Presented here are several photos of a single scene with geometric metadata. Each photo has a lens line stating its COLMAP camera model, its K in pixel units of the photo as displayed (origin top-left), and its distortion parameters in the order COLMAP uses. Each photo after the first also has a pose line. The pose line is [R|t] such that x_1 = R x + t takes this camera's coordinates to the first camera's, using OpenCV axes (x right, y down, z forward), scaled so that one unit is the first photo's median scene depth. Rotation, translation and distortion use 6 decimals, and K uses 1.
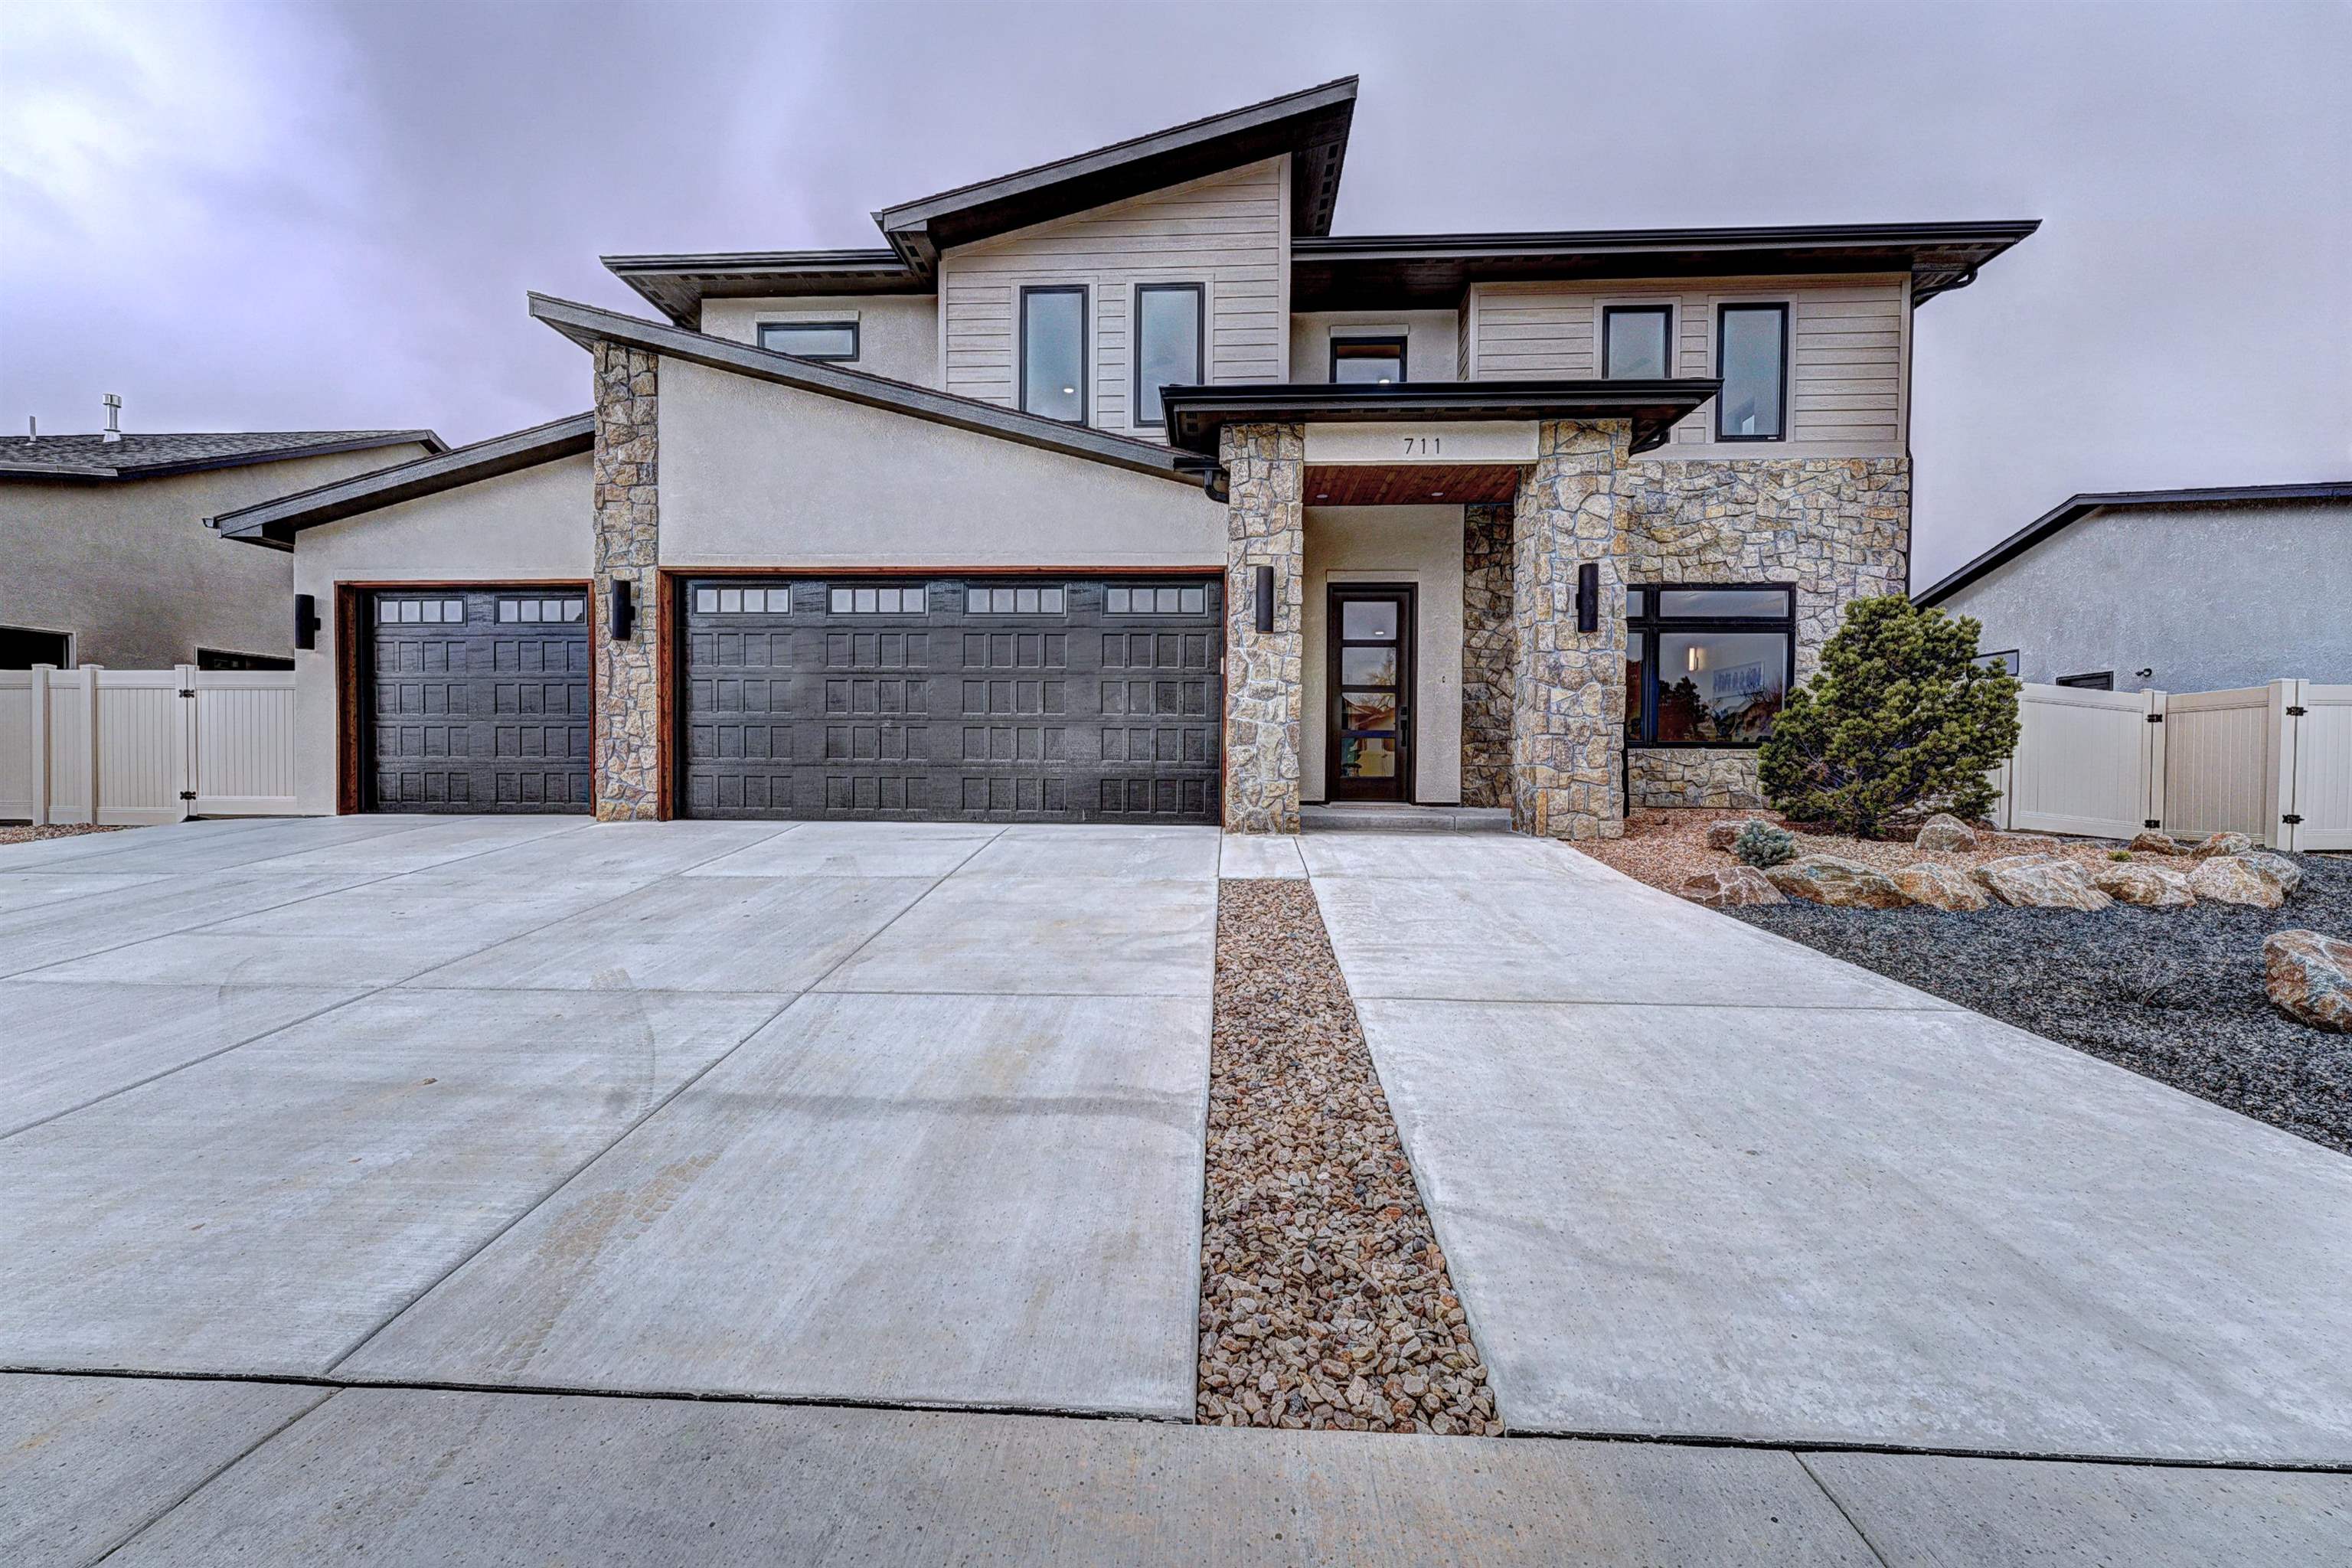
lens RADIAL K [[951.5, 0, 1176.0], [0, 951.5, 784.0], [0, 0, 1]] dist [0.006632, -0.000162]
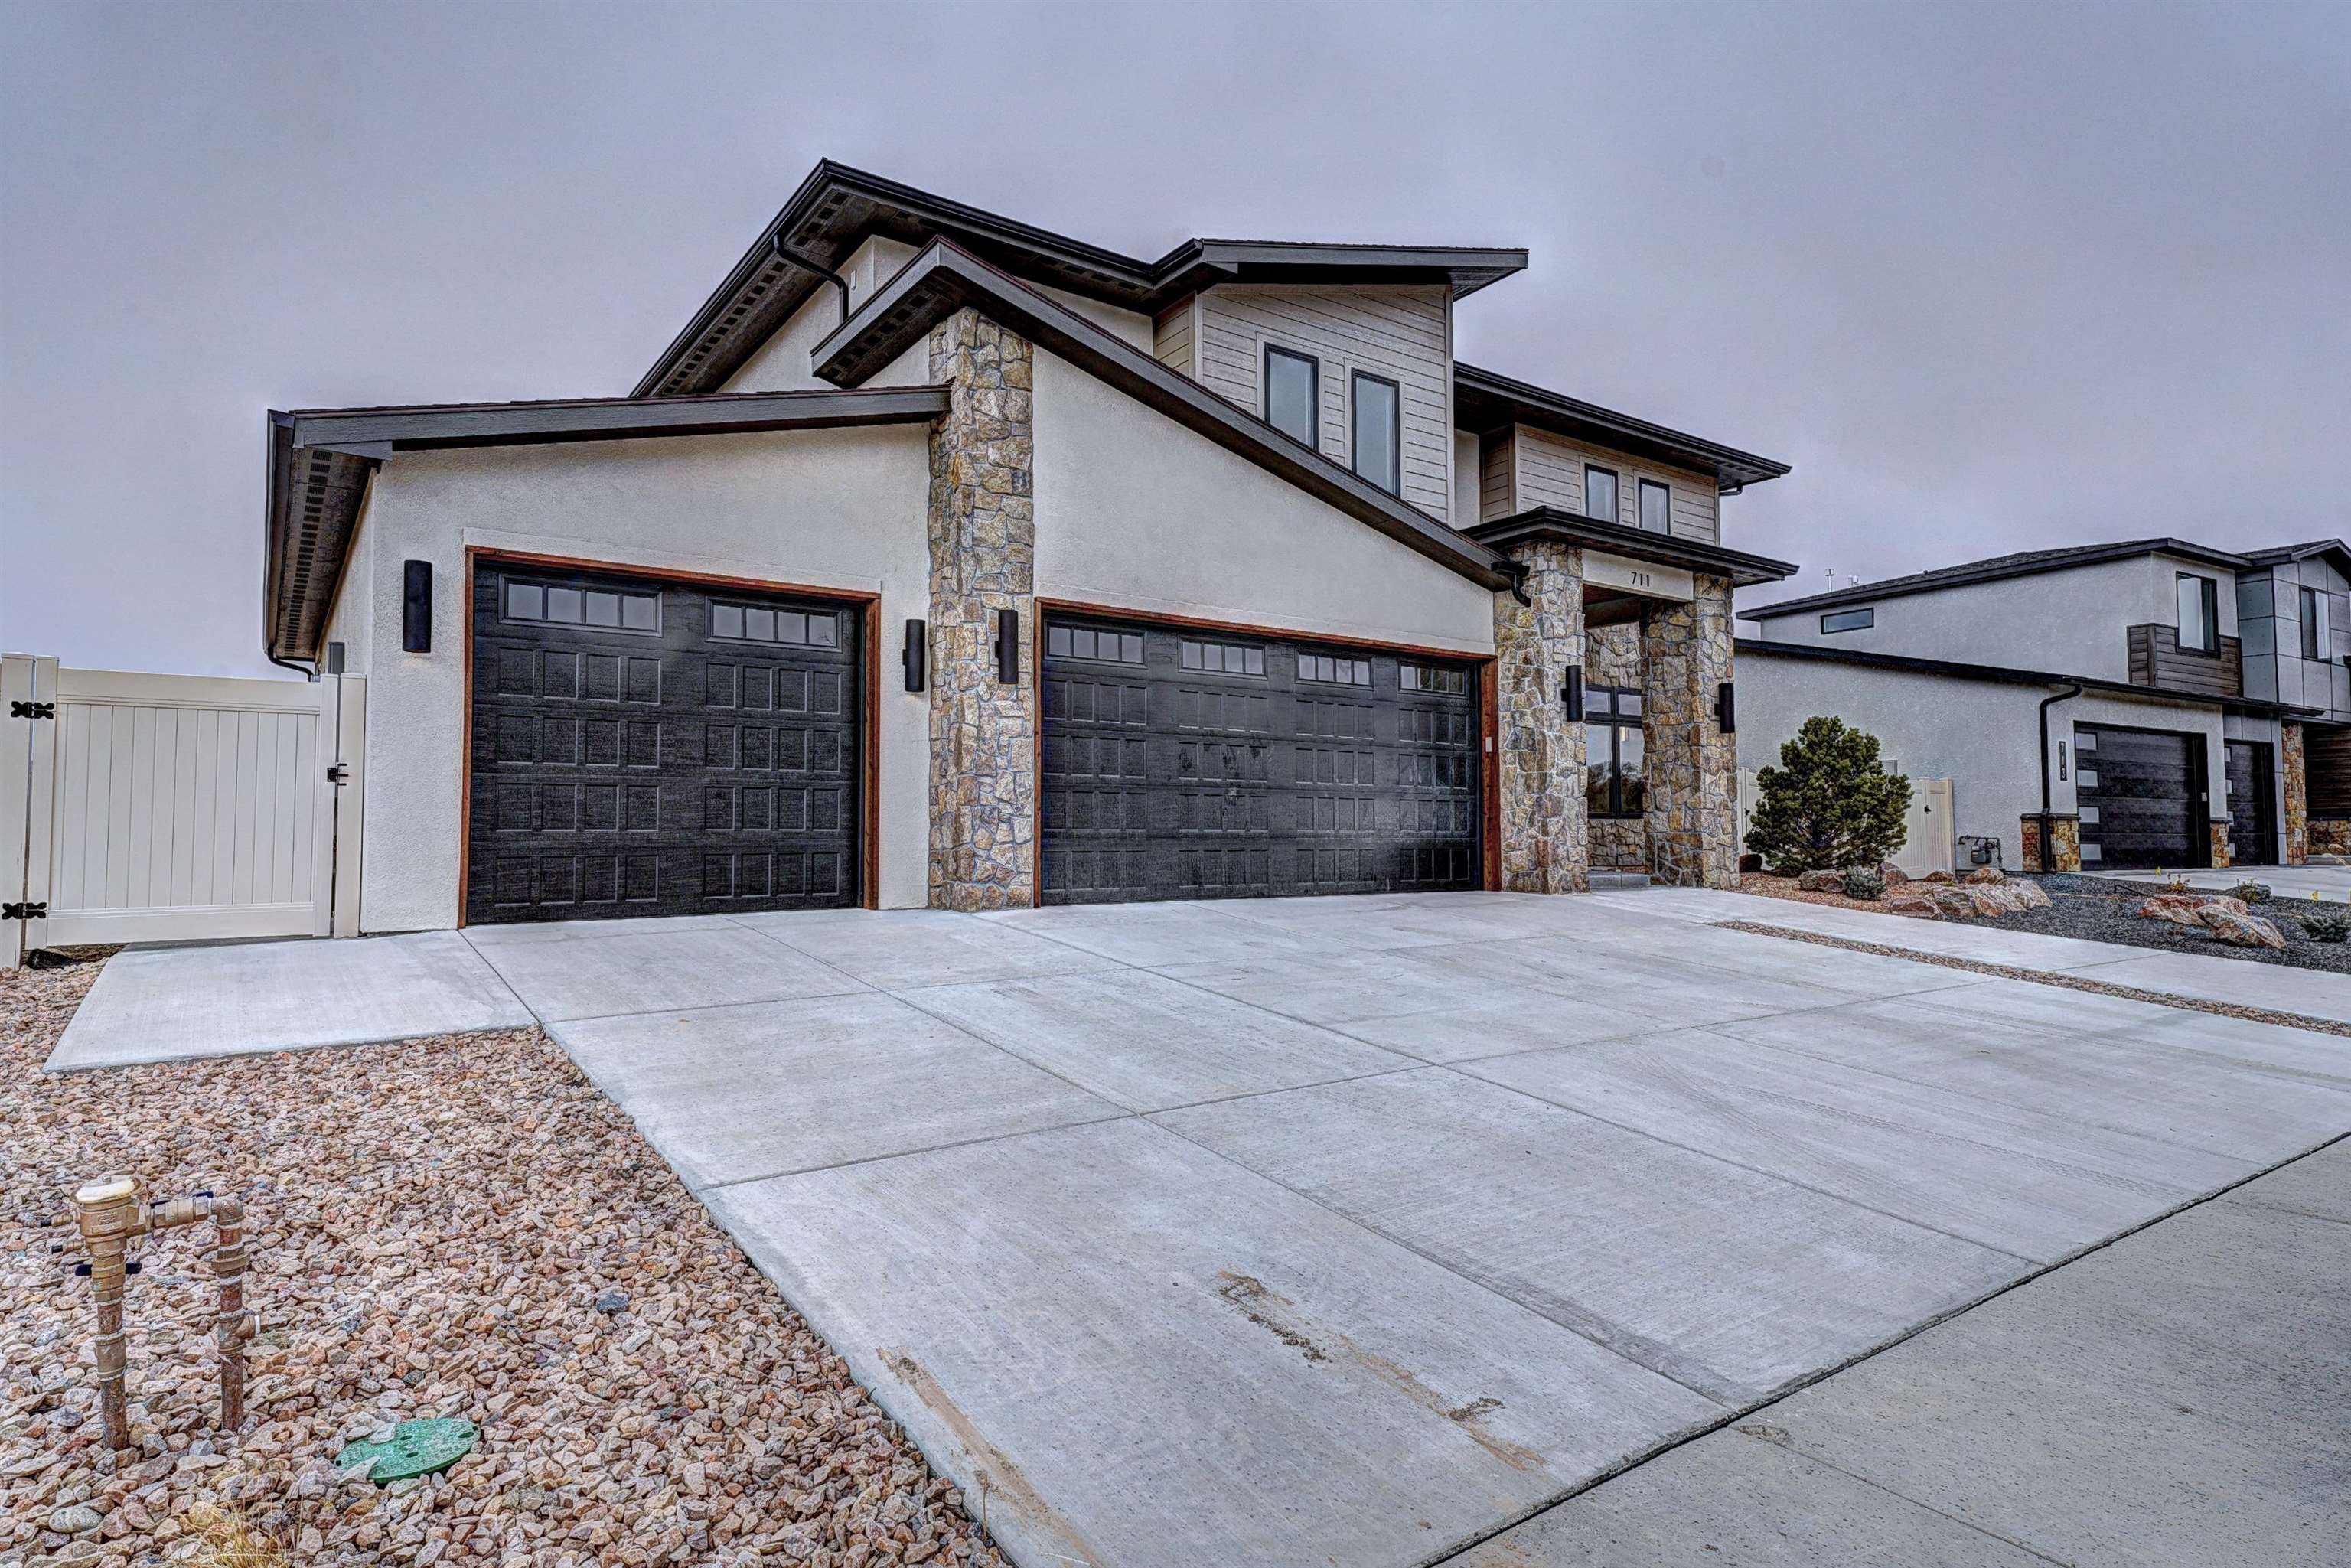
lens RADIAL K [[1243.1, 0, 1175.5], [0, 1243.1, 784.0], [0, 0, 1]] dist [0.035718, 0.000136]
pose [[0.781840, 0.019036, 0.623189, -1.035430], [0.019487, 0.998299, -0.054942, -0.005347], [-0.623175, 0.055100, 0.780139, 0.091327]]
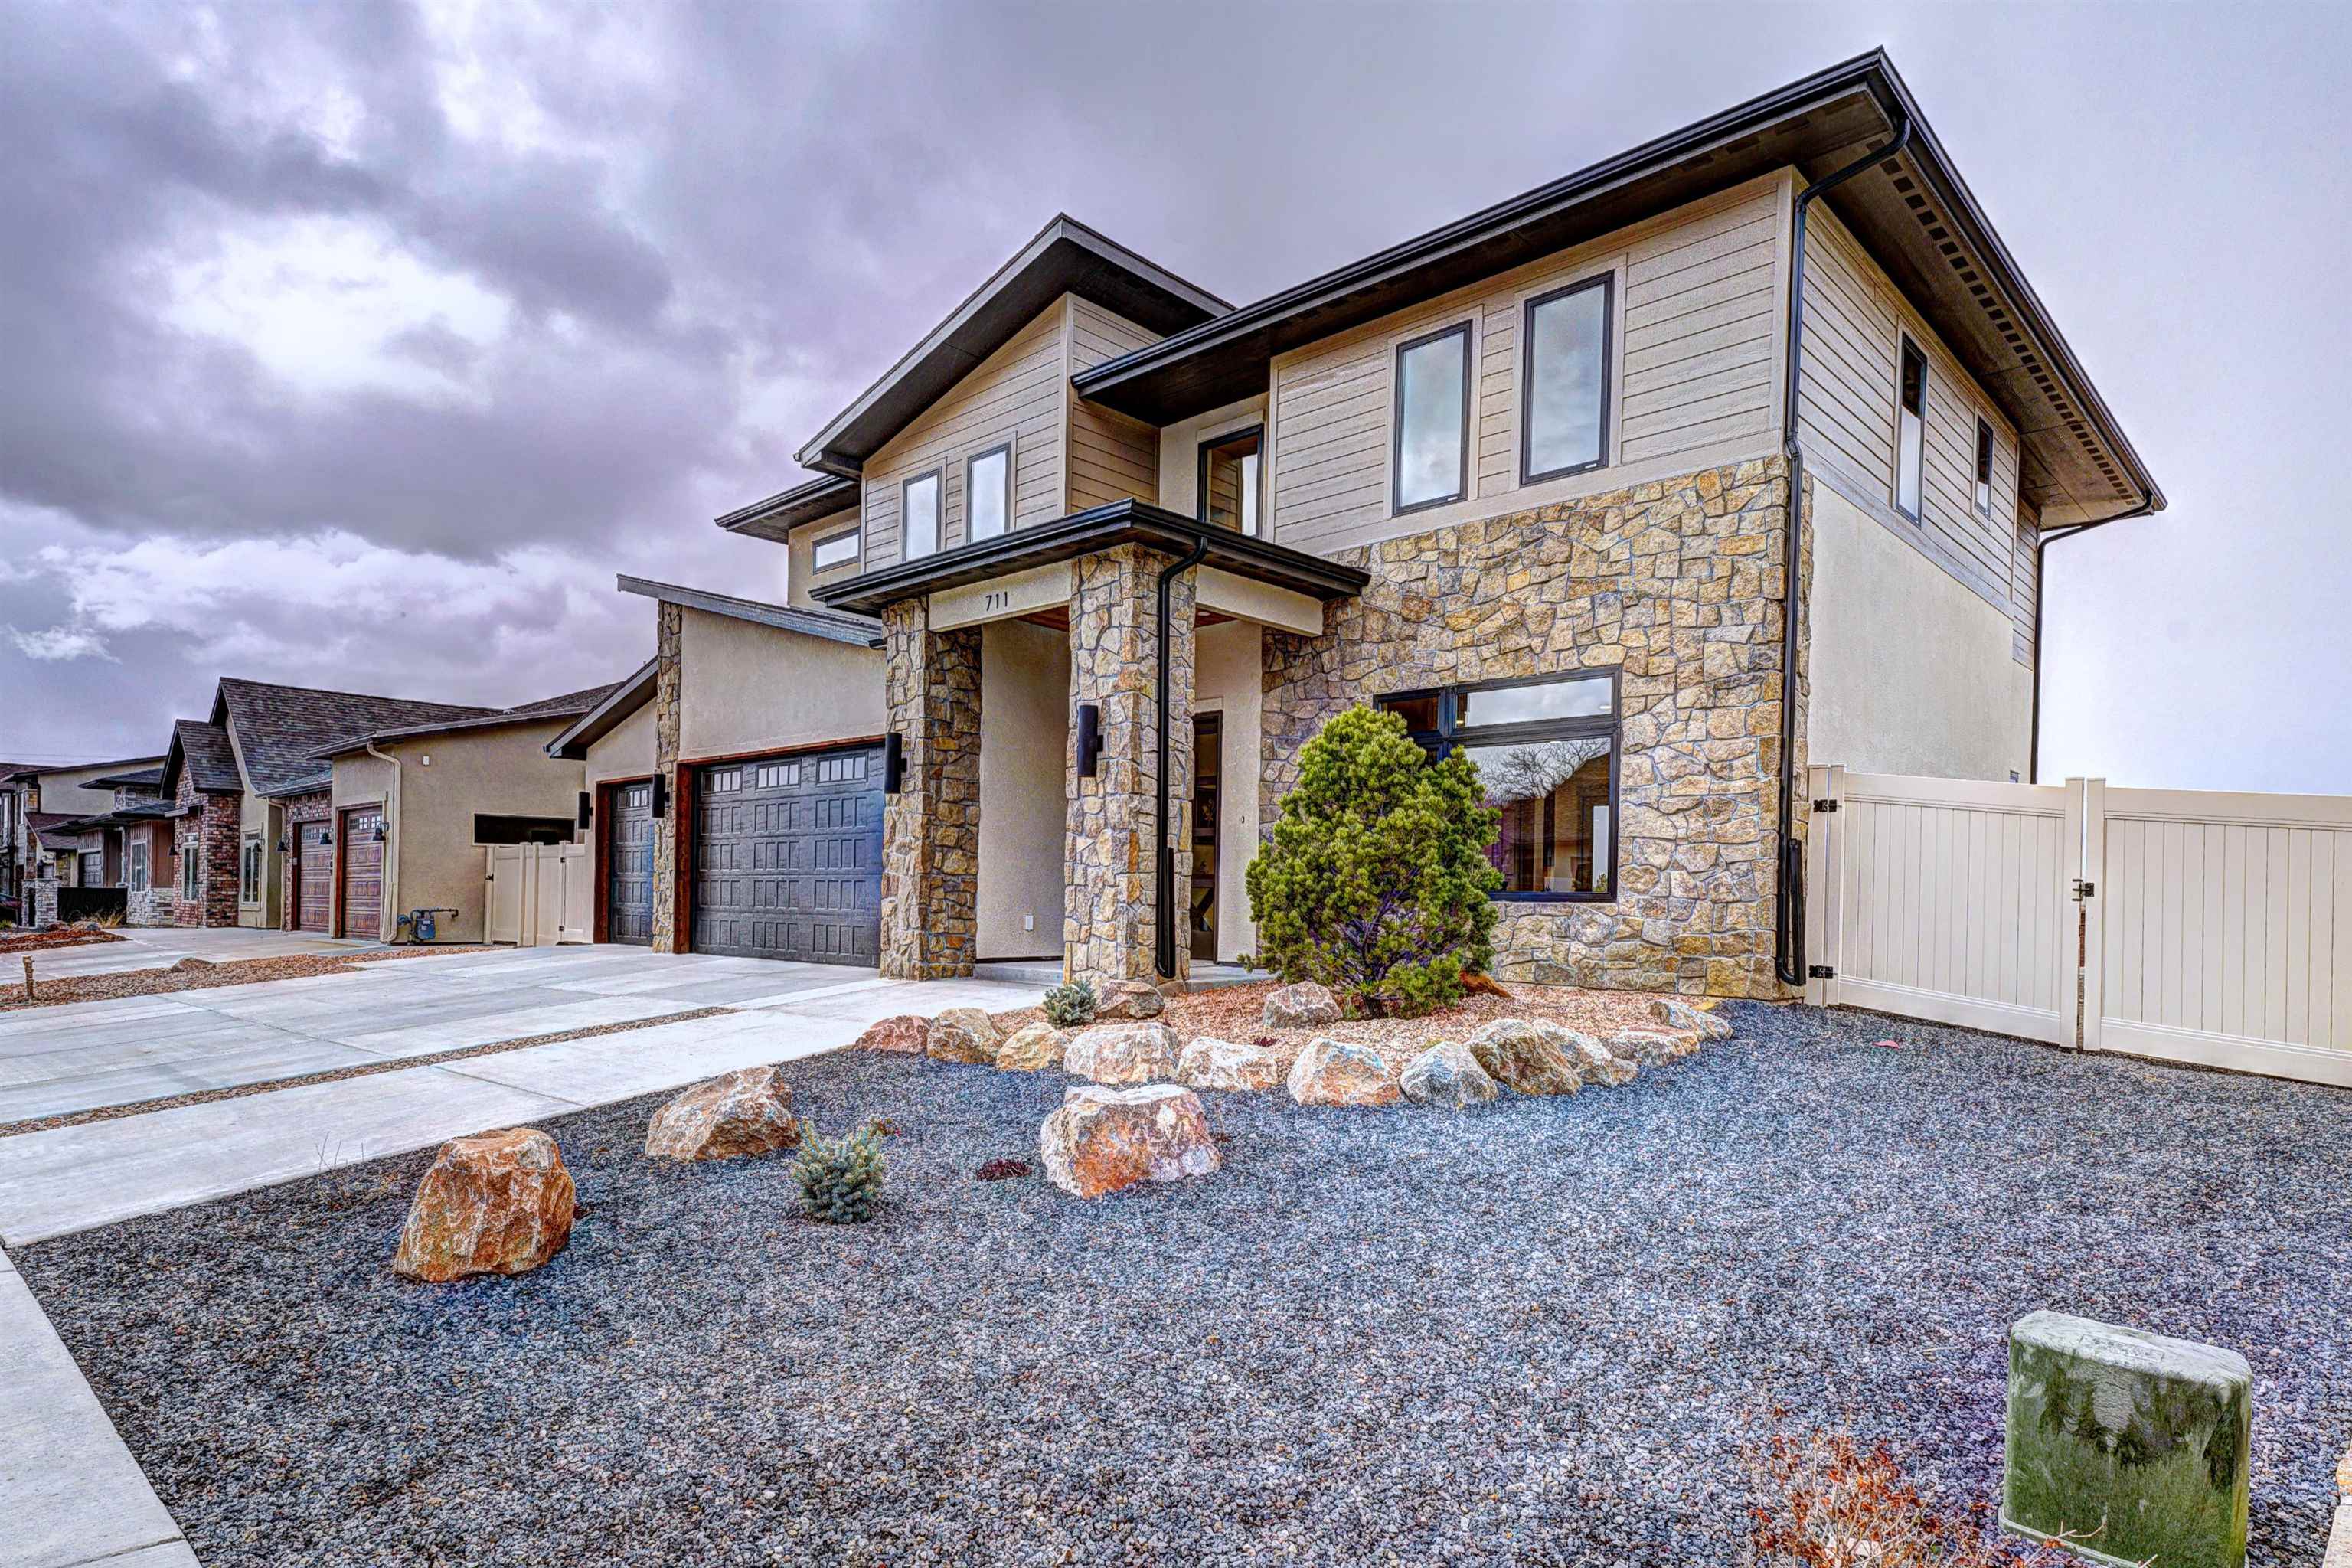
lens RADIAL K [[1312.7, 0, 1172.5], [0, 1312.7, 911.3], [0, 0, 1]] dist [0.019681, 0.000139]
pose [[0.754028, 0.008619, -0.656786, 1.101037], [-0.025676, 0.999536, -0.016361, -0.006355], [0.656340, 0.029200, 0.753900, 0.065876]]
